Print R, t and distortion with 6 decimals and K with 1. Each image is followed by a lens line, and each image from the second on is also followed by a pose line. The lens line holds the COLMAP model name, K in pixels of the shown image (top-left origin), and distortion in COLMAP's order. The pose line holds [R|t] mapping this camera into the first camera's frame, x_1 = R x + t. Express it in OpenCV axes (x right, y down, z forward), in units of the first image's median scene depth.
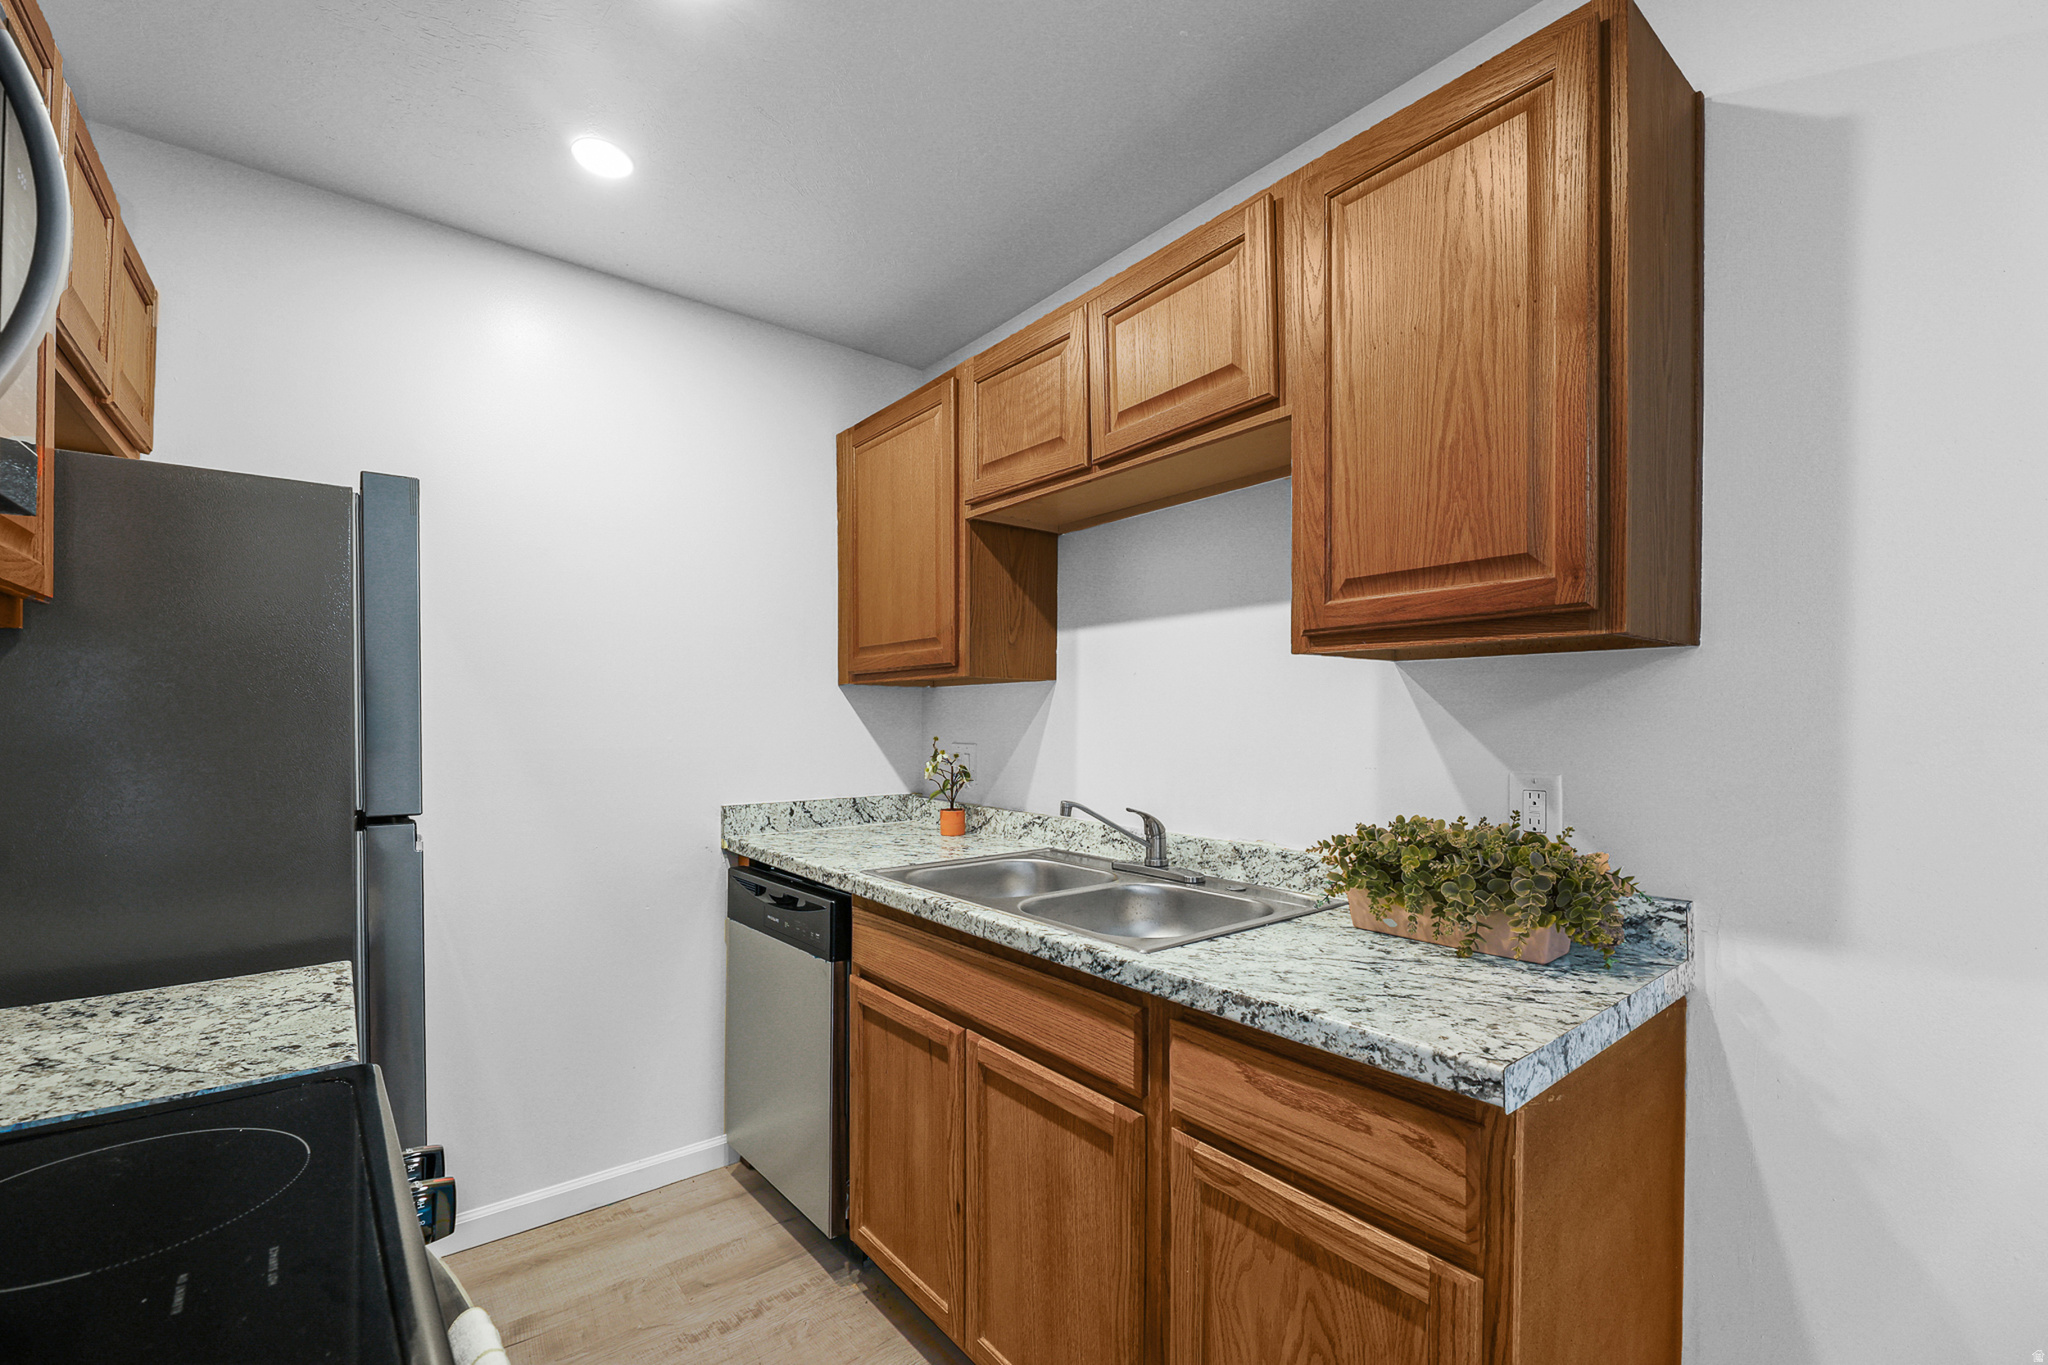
lens RADIAL K [[847.0, 0, 1015.0], [0, 847.0, 739.7], [0, 0, 1]] dist [-0.001416, -0.000480]
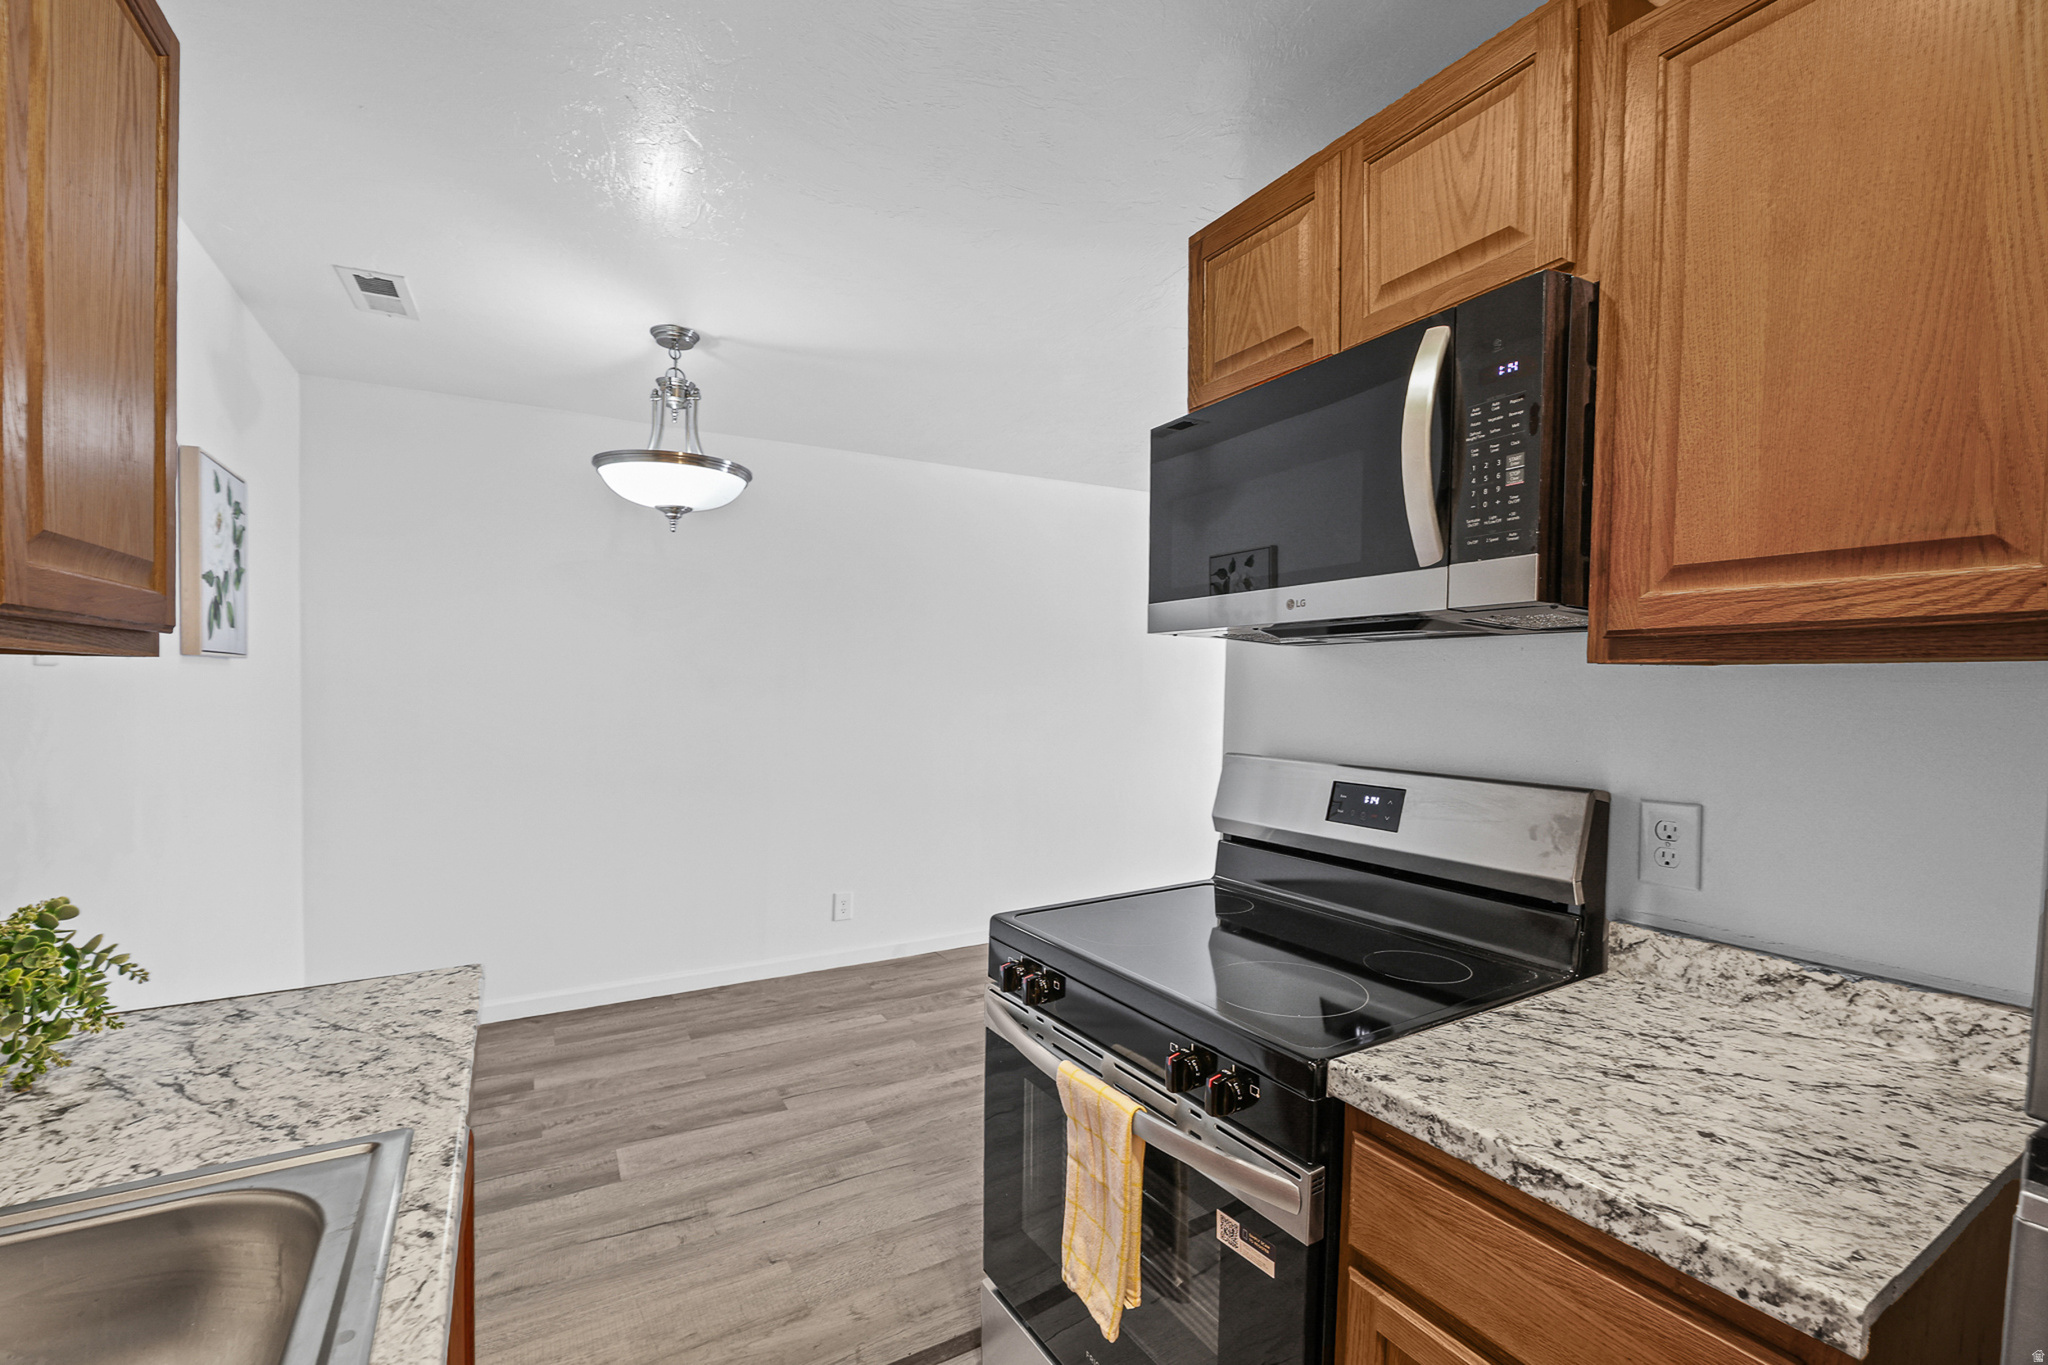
lens RADIAL K [[834.4, 0, 1030.5], [0, 834.4, 691.8], [0, 0, 1]] dist [-0.025163, -0.000103]
pose [[-0.991123, -0.018519, 0.131652, -0.348210], [-0.014829, 0.999471, 0.028956, -0.091190], [-0.132119, 0.026747, -0.990873, 1.431314]]
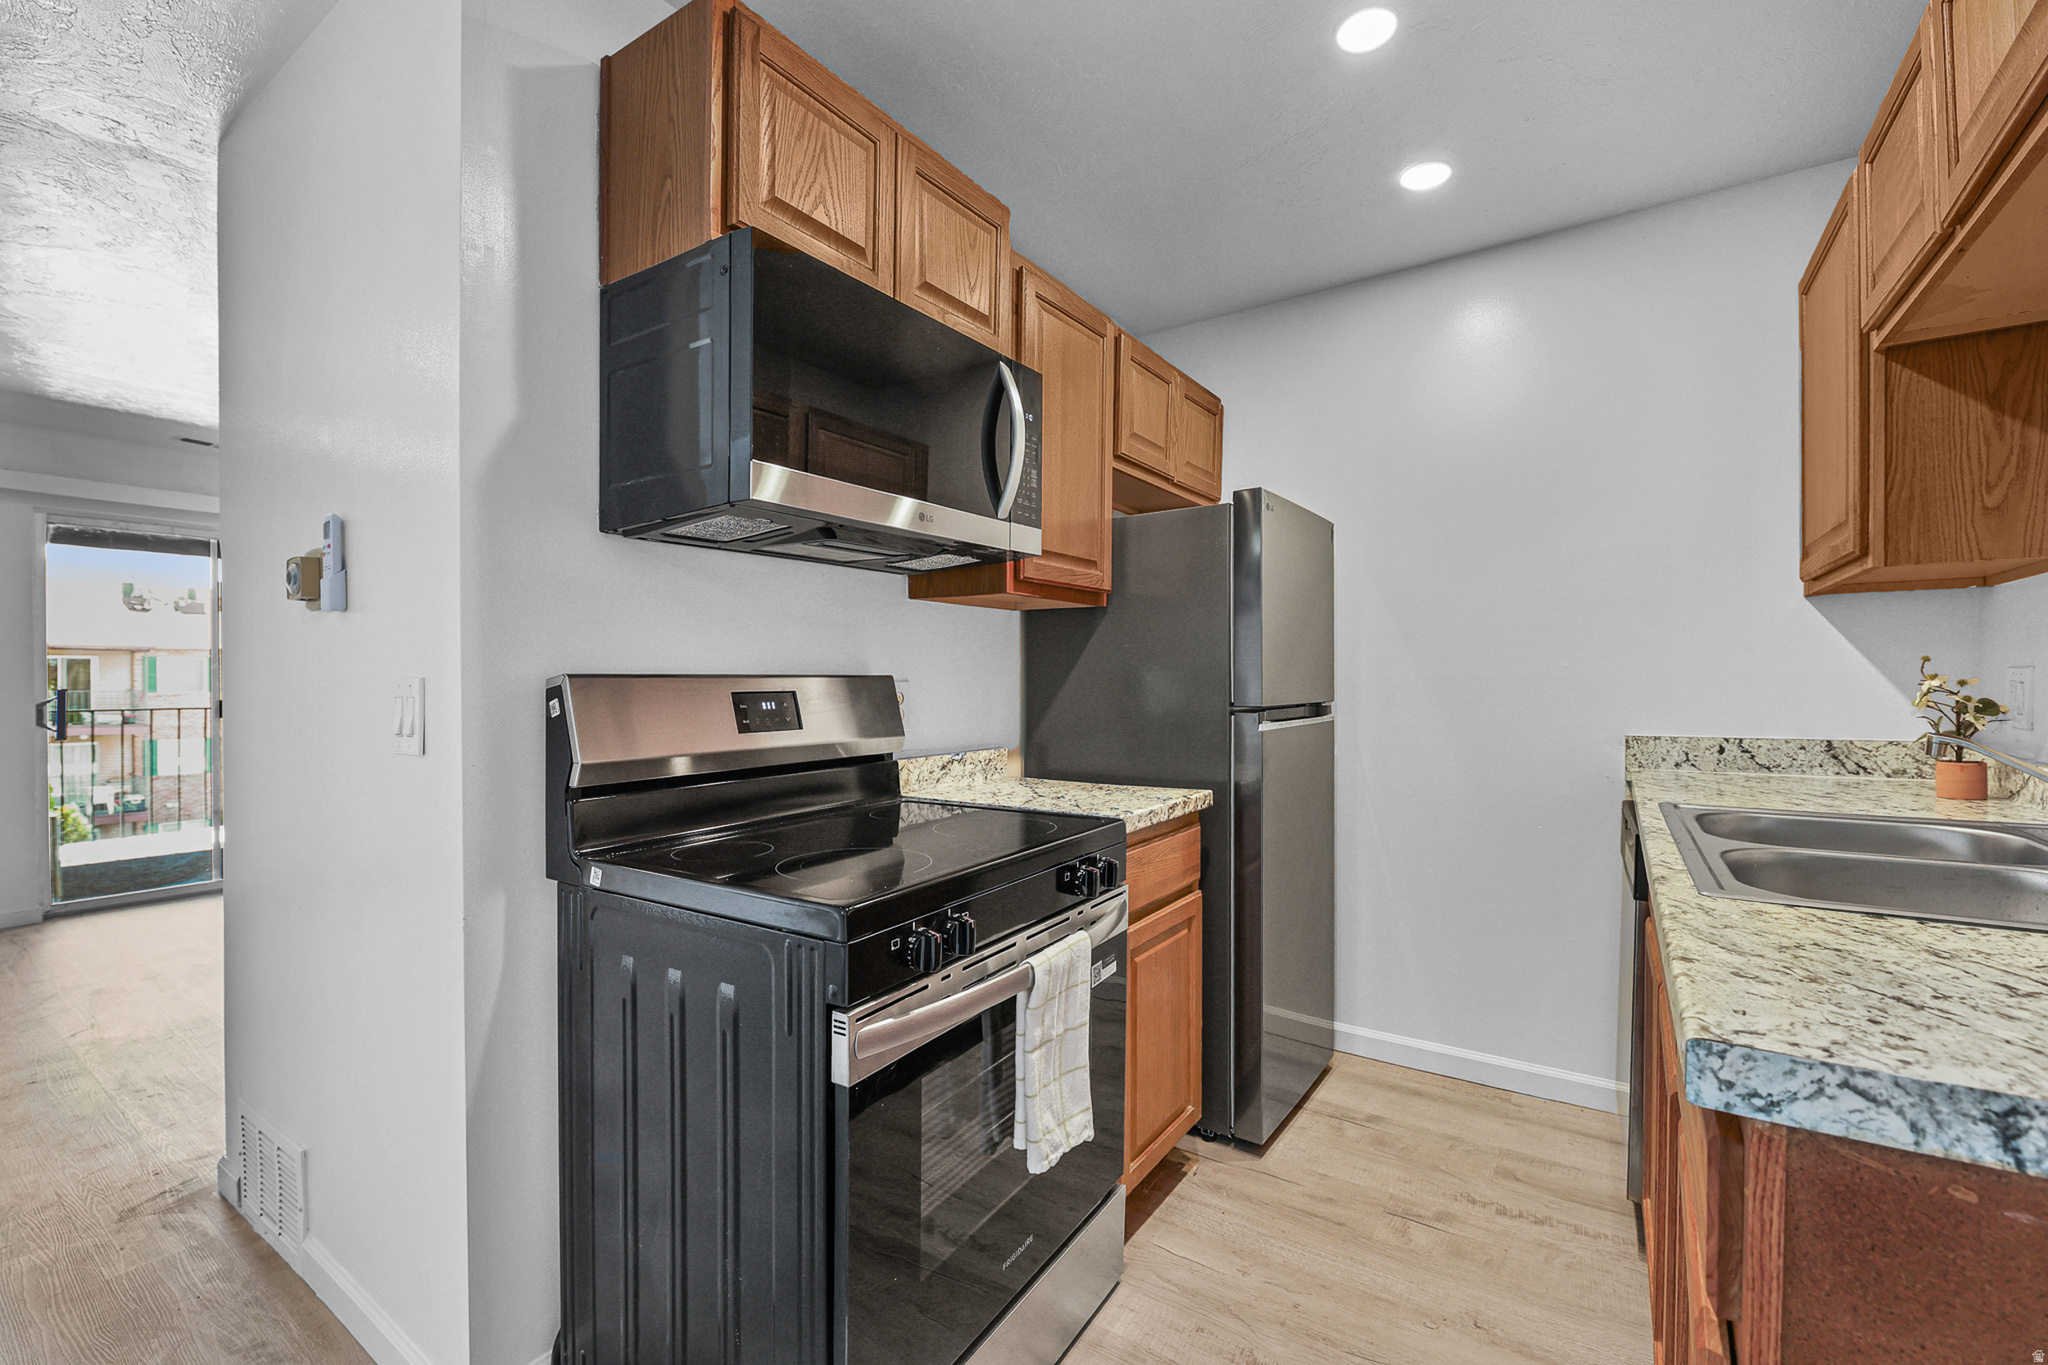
lens RADIAL K [[860.0, 0, 1036.0], [0, 860.0, 690.3], [0, 0, 1]] dist [-0.002021, -0.000540]
pose [[0.294350, 0.007234, -0.955670, 0.690906], [-0.014736, 0.999887, 0.003030, 0.063272], [0.955584, 0.013191, 0.294423, 0.156929]]
